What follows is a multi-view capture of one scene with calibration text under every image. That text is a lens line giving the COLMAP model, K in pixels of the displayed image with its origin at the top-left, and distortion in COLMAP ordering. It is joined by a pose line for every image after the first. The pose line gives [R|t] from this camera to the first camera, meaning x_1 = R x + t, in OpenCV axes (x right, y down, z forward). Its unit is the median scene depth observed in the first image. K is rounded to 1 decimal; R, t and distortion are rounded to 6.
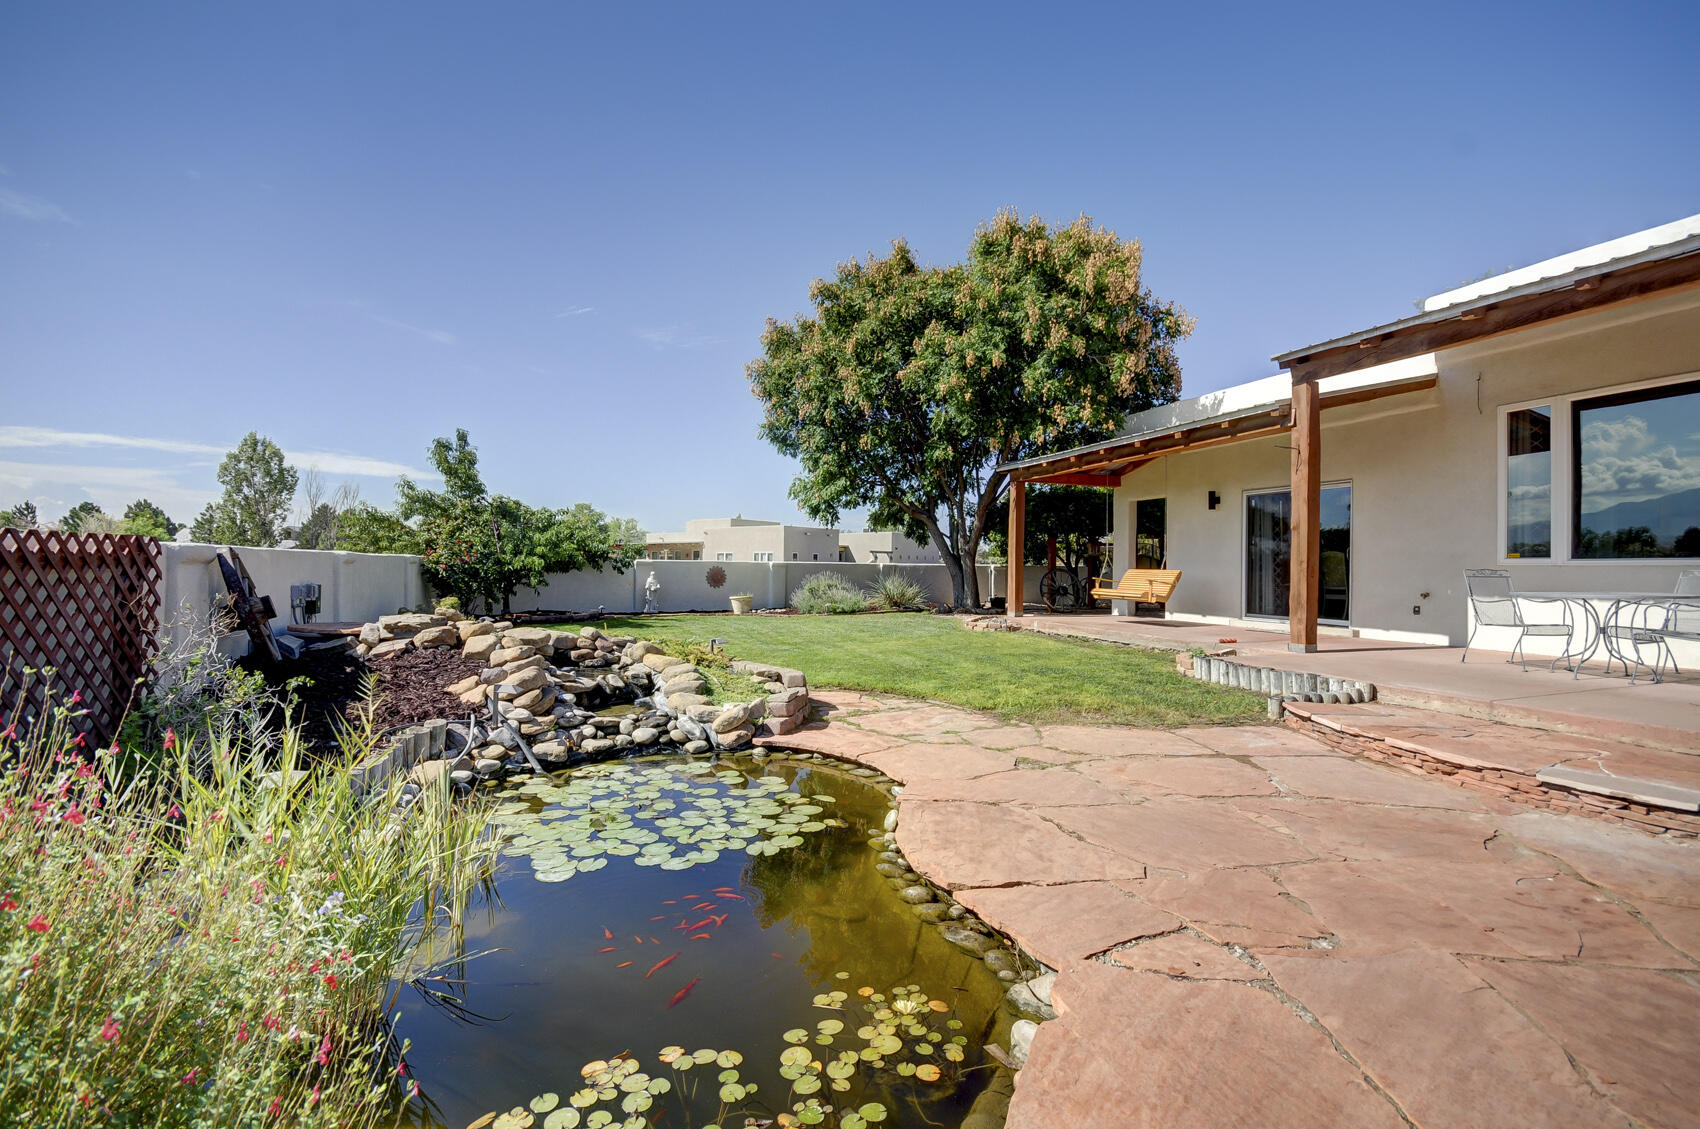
lens RADIAL K [[769.2, 0, 850.0], [0, 769.2, 564.5], [0, 0, 1]] dist [0.001722, 0.000374]
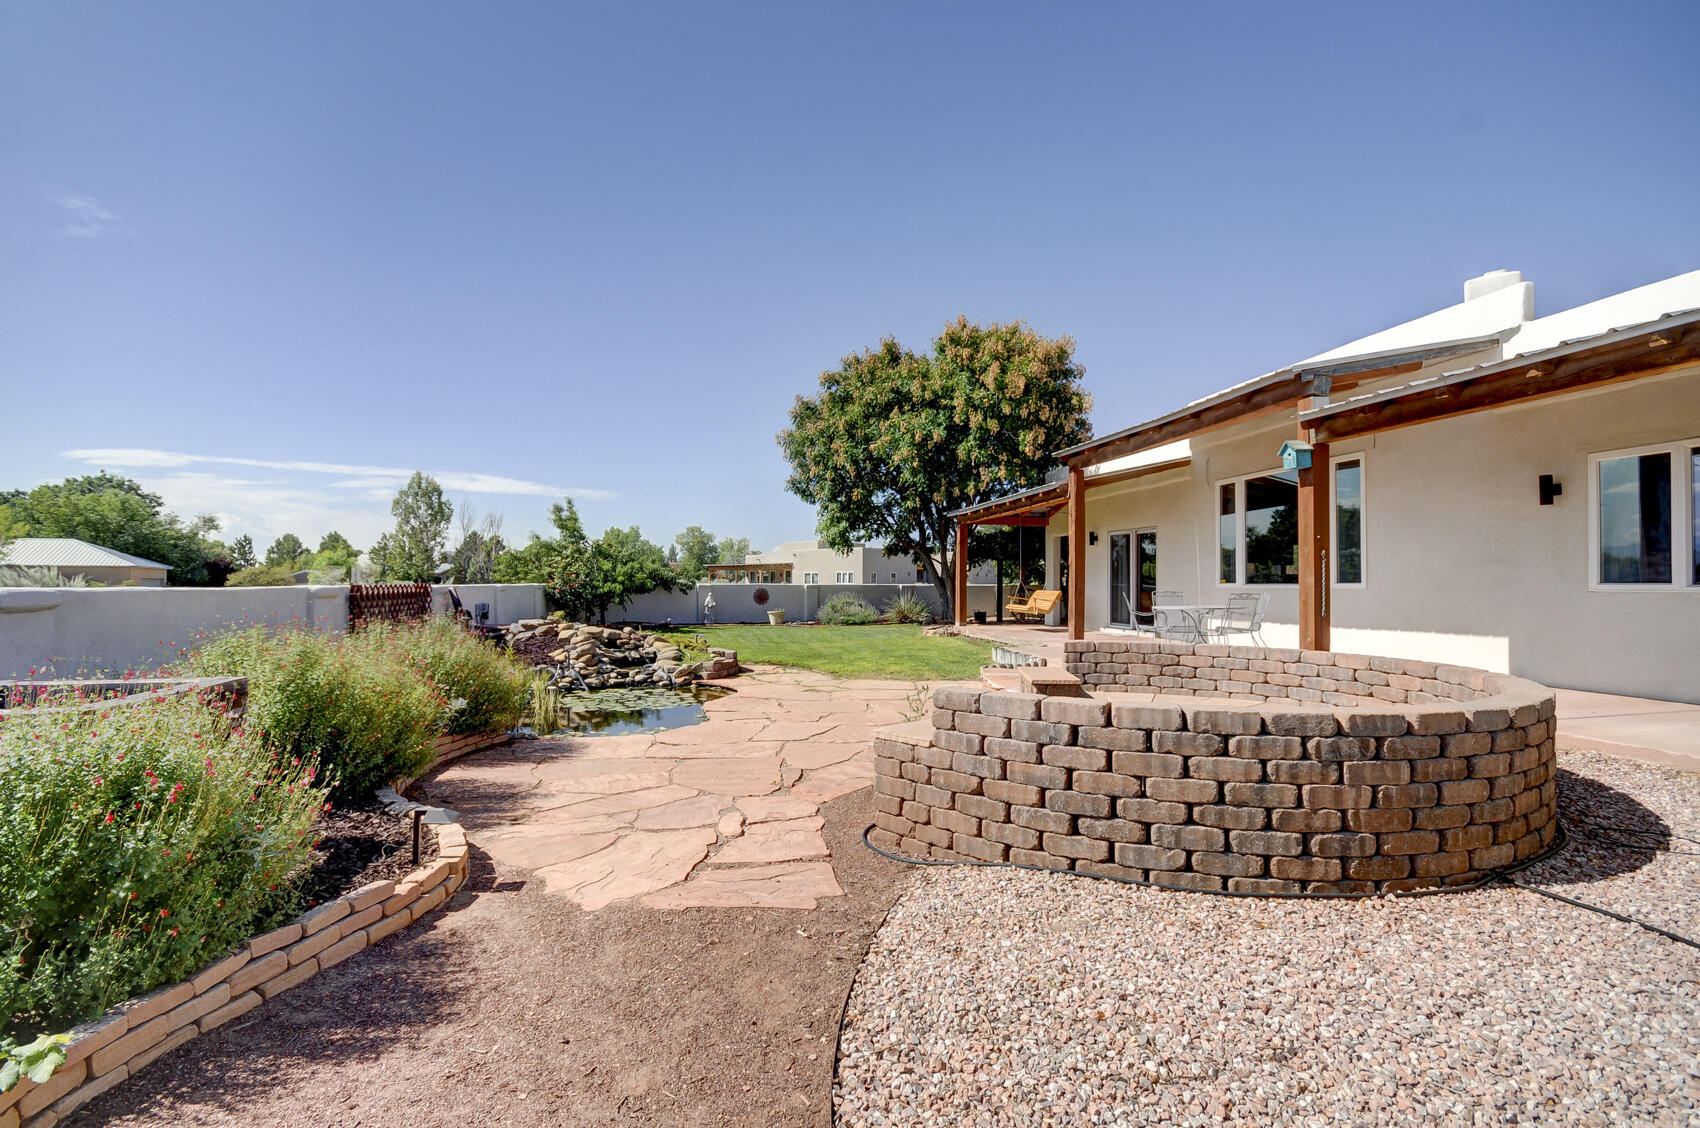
lens RADIAL K [[811.4, 0, 850.0], [0, 811.4, 564.0], [0, 0, 1]] dist [-0.000199, 0.000033]
pose [[0.986993, -0.010173, -0.160442, 0.265526], [0.006934, 0.999761, -0.020730, -0.012099], [0.160614, 0.019348, 0.986828, -0.434063]]
